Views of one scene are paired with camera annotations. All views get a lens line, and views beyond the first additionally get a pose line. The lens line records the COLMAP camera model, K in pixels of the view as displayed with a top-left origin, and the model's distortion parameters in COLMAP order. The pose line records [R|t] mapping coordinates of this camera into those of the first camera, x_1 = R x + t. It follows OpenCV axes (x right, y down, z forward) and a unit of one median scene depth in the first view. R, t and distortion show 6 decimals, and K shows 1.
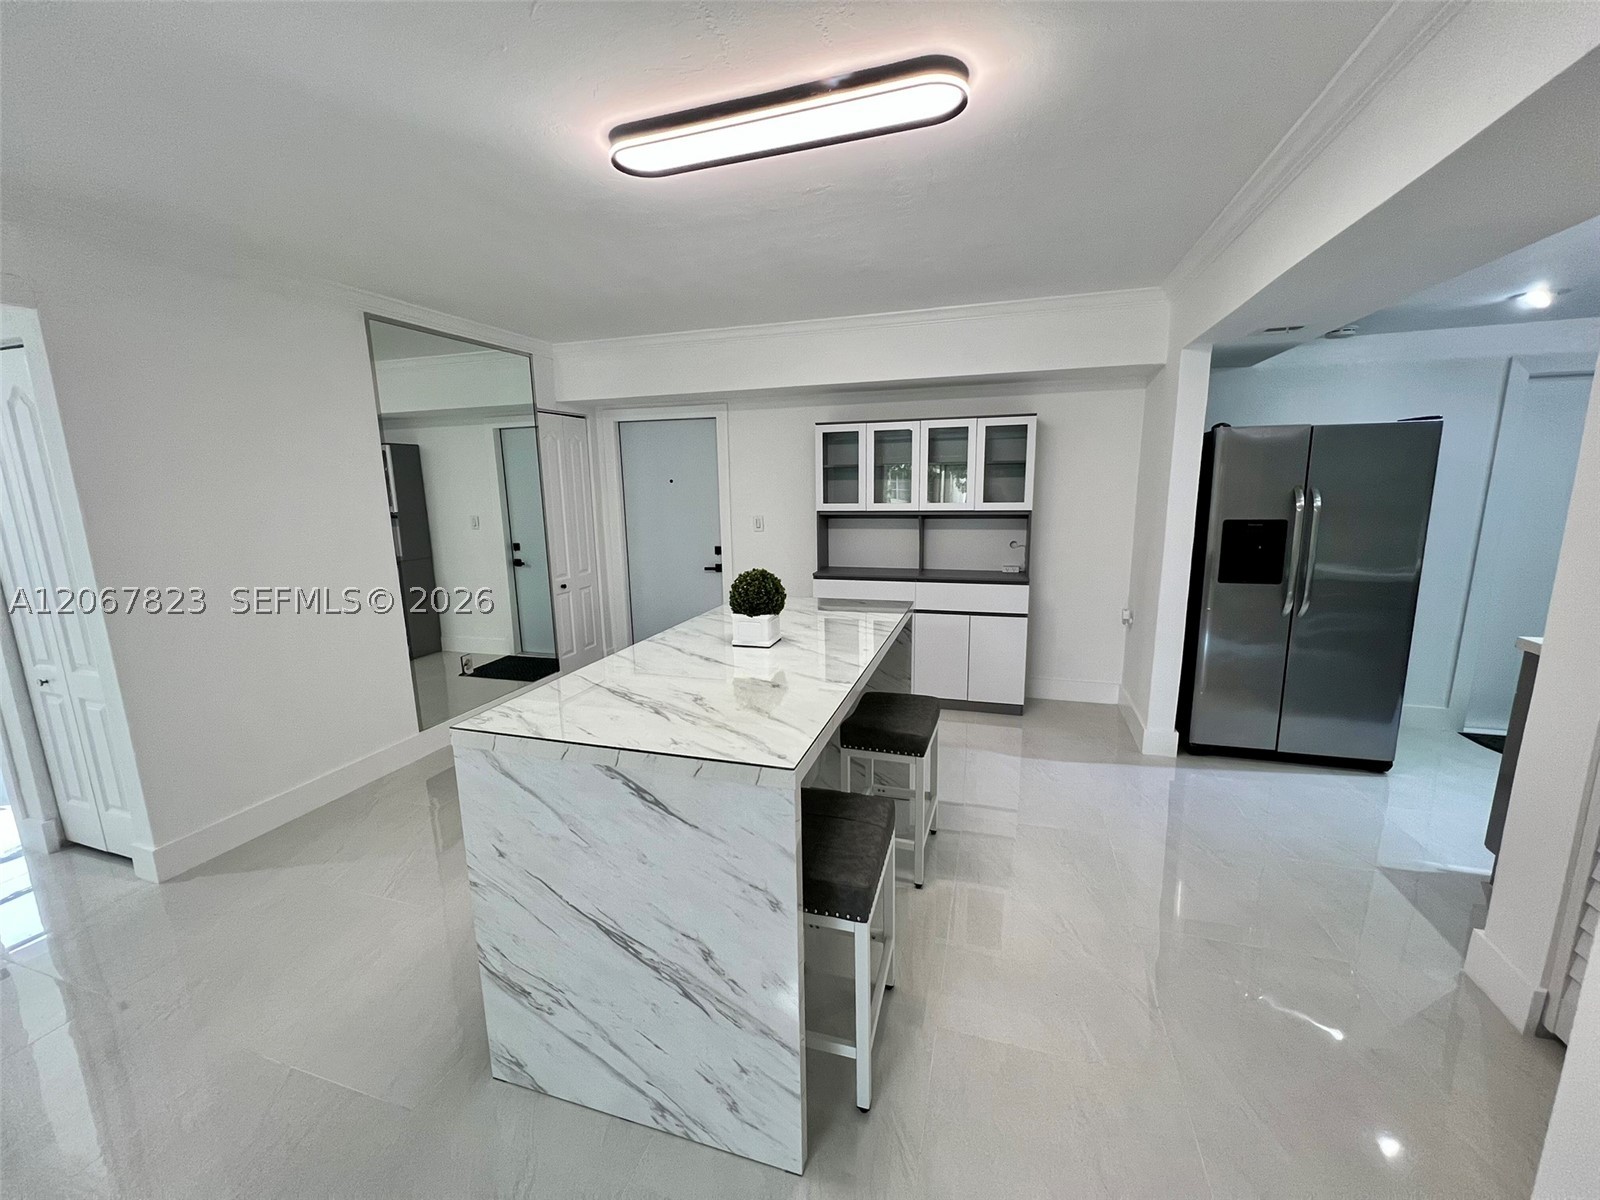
lens RADIAL K [[639.7, 0, 800.0], [0, 639.7, 600.0], [0, 0, 1]] dist [-0.002693, 0.000244]
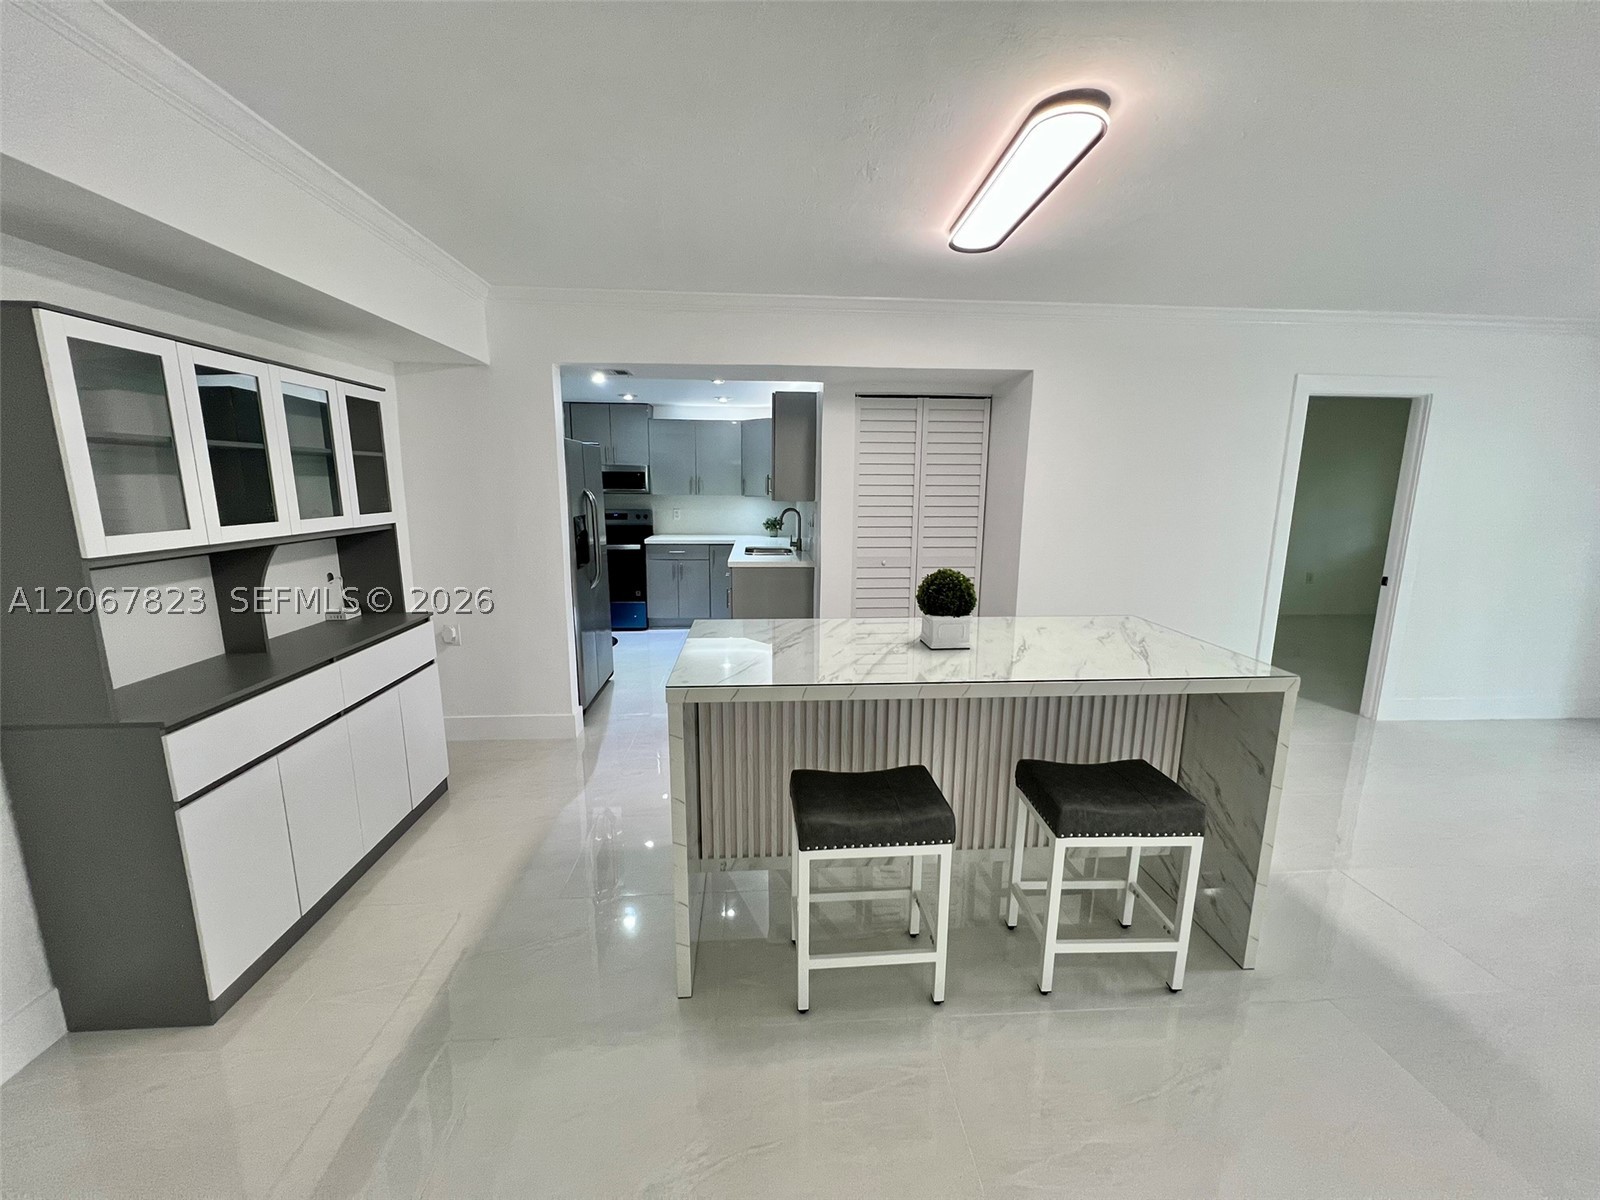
lens RADIAL K [[639.7, 0, 800.0], [0, 639.7, 600.0], [0, 0, 1]] dist [-0.002693, 0.000244]
pose [[-0.354961, -0.155830, 0.921802, -0.544307], [0.170115, 0.958783, 0.227588, -0.160246], [-0.919273, 0.237598, -0.313821, 0.924518]]
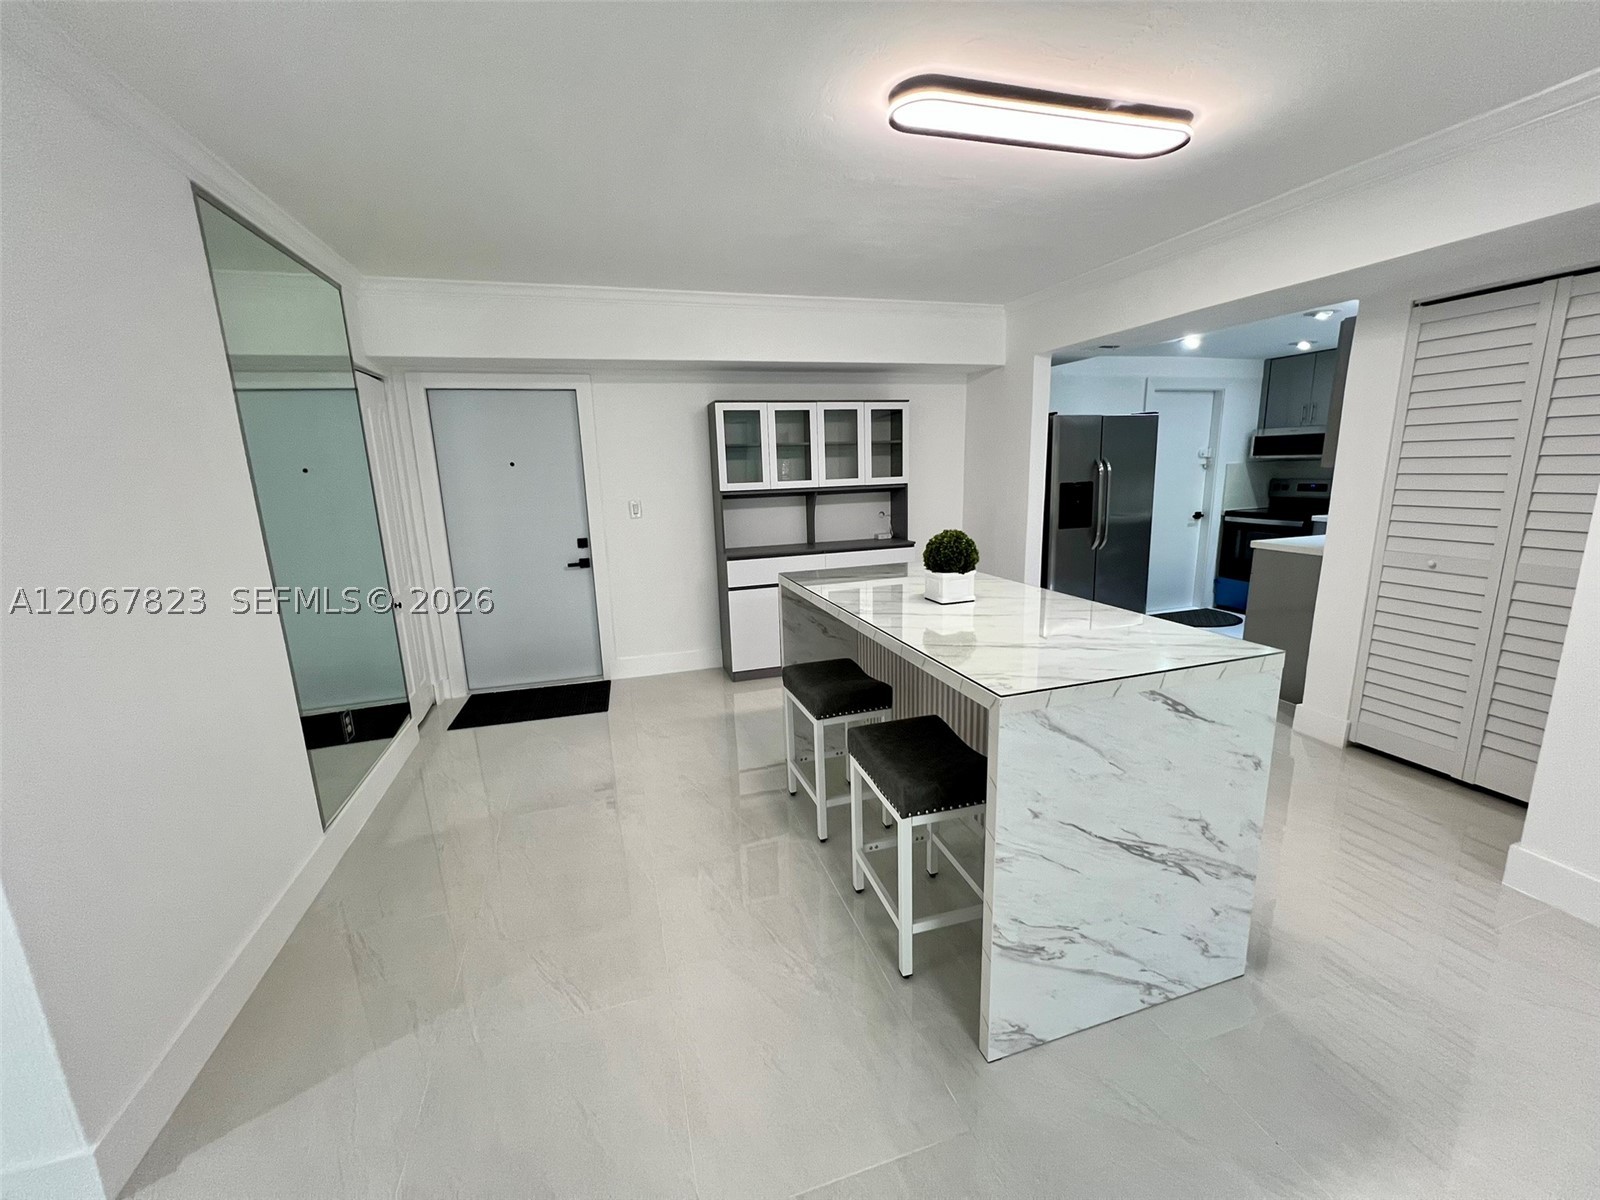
lens RADIAL K [[639.7, 0, 800.0], [0, 639.7, 600.0], [0, 0, 1]] dist [-0.002693, 0.000244]
pose [[0.822429, -0.127272, 0.554447, -0.534648], [0.121274, 0.991472, 0.047701, -0.008667], [-0.555790, 0.028010, 0.830851, 0.158760]]
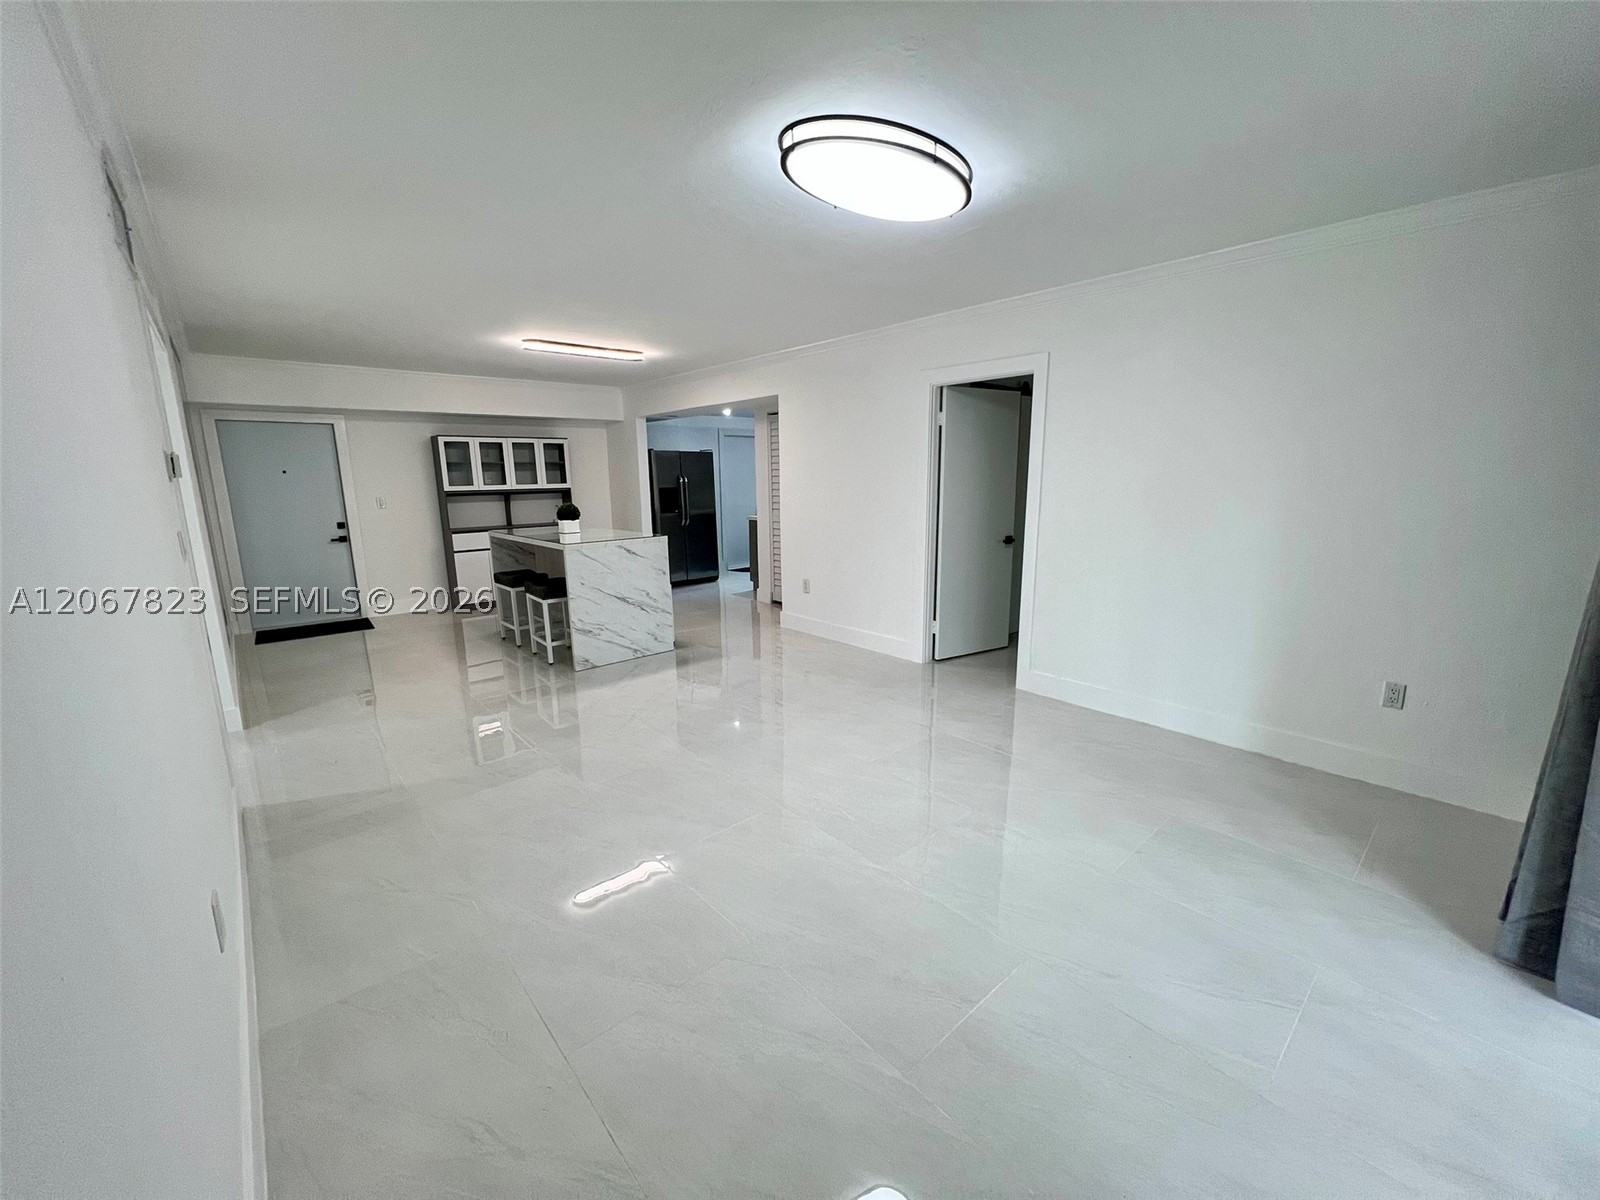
lens RADIAL K [[639.7, 0, 800.0], [0, 639.7, 600.0], [0, 0, 1]] dist [-0.002693, 0.000244]
pose [[0.515170, -0.157939, 0.842411, -1.085860], [0.163145, 0.982975, 0.084522, 0.161789], [-0.841418, 0.093892, 0.532166, -0.658509]]
